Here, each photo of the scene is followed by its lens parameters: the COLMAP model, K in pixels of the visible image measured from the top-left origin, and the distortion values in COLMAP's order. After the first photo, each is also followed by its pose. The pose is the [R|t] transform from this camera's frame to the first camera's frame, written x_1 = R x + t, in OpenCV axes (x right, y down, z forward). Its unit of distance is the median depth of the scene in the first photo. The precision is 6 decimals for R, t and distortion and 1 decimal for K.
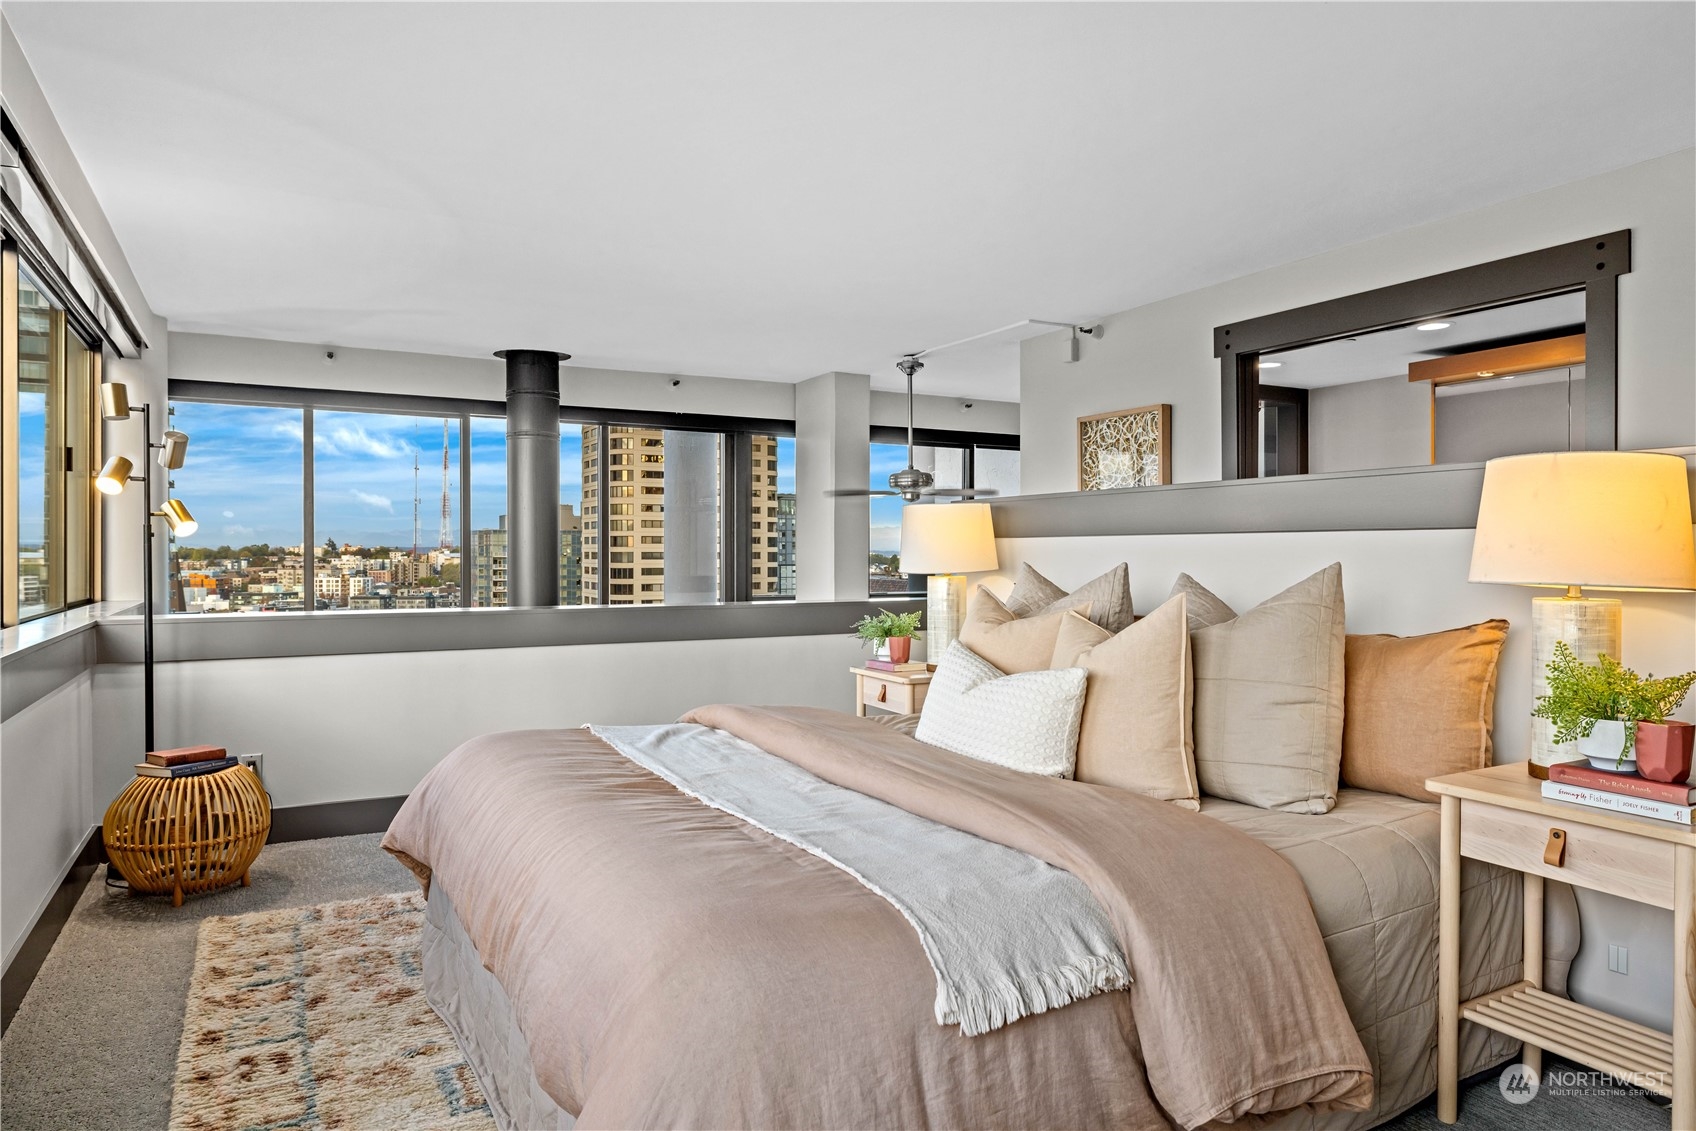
lens RADIAL K [[1079.8, 0, 837.8], [0, 1079.8, 512.7], [0, 0, 1]] dist [-0.005634, 0.007999]
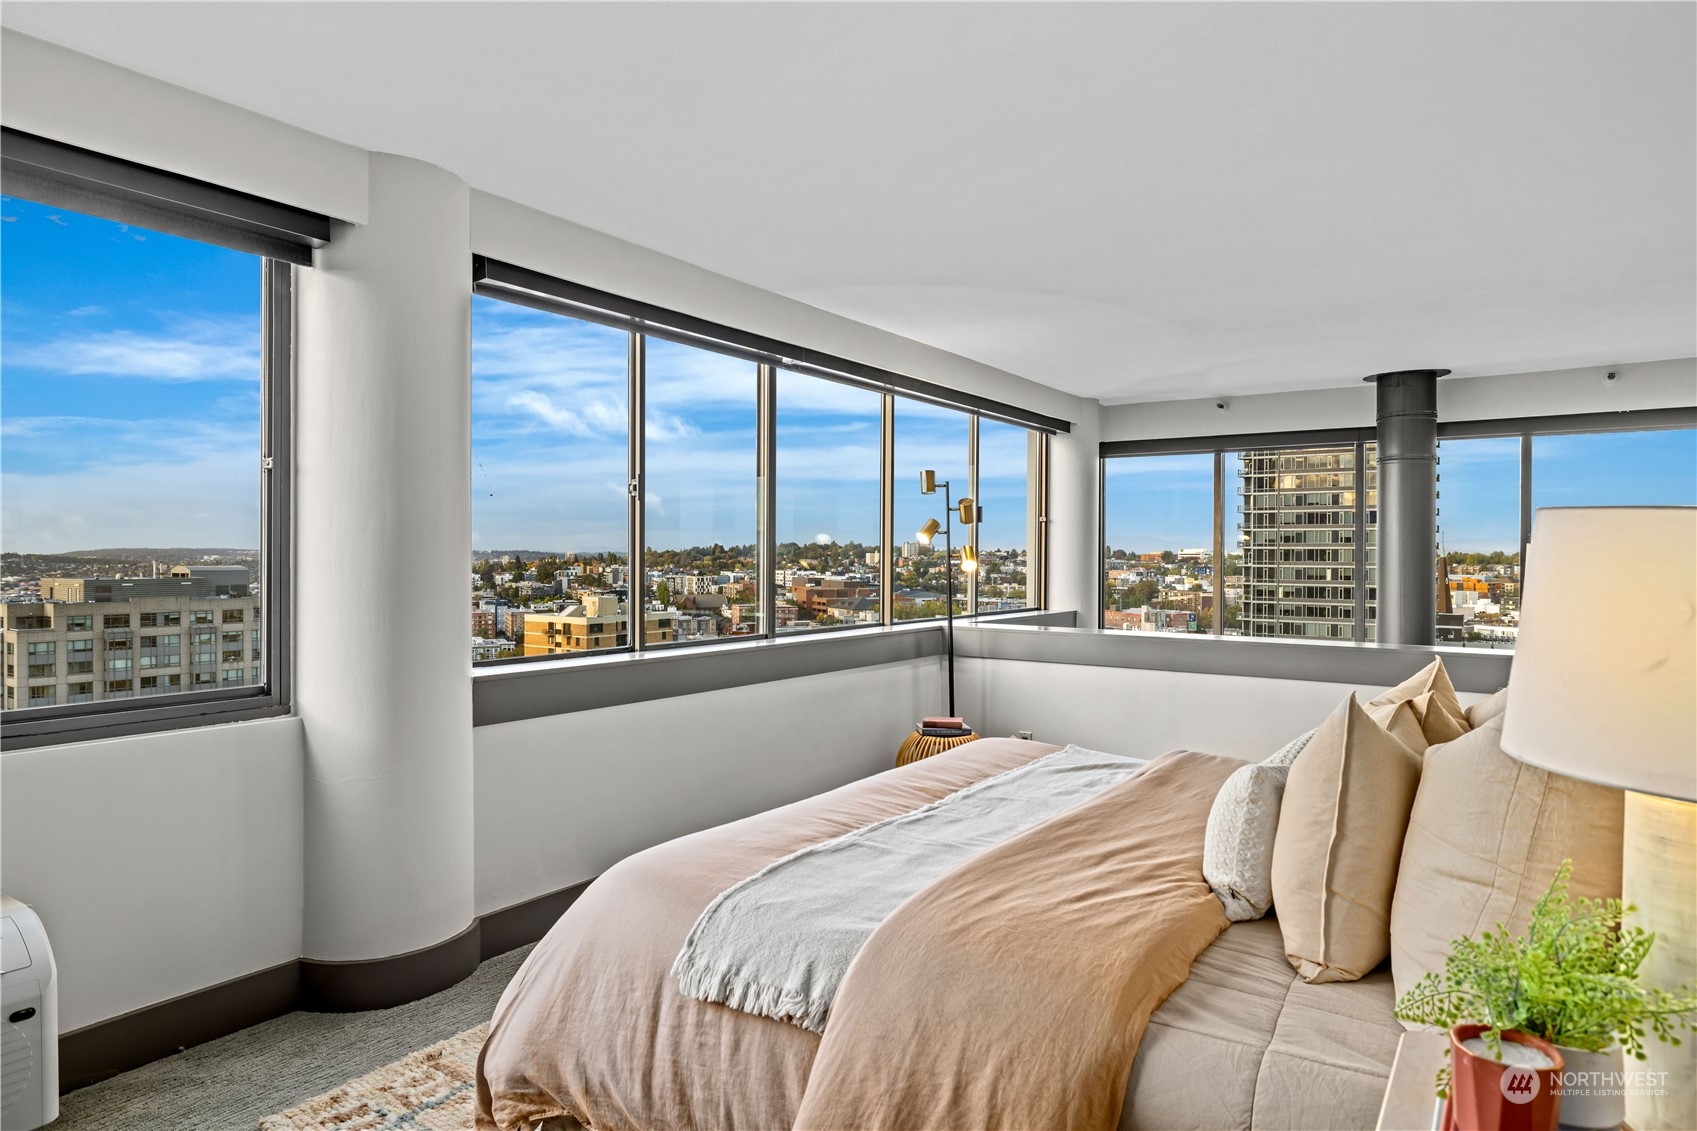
lens RADIAL K [[1016.6, 0, 857.9], [0, 1016.6, 550.5], [0, 0, 1]] dist [0.001015, -0.000990]
pose [[0.449963, -0.001054, -0.893046, 0.310995], [0.029160, 0.999483, 0.013513, -0.016395], [0.892571, -0.032121, 0.449762, 0.151096]]
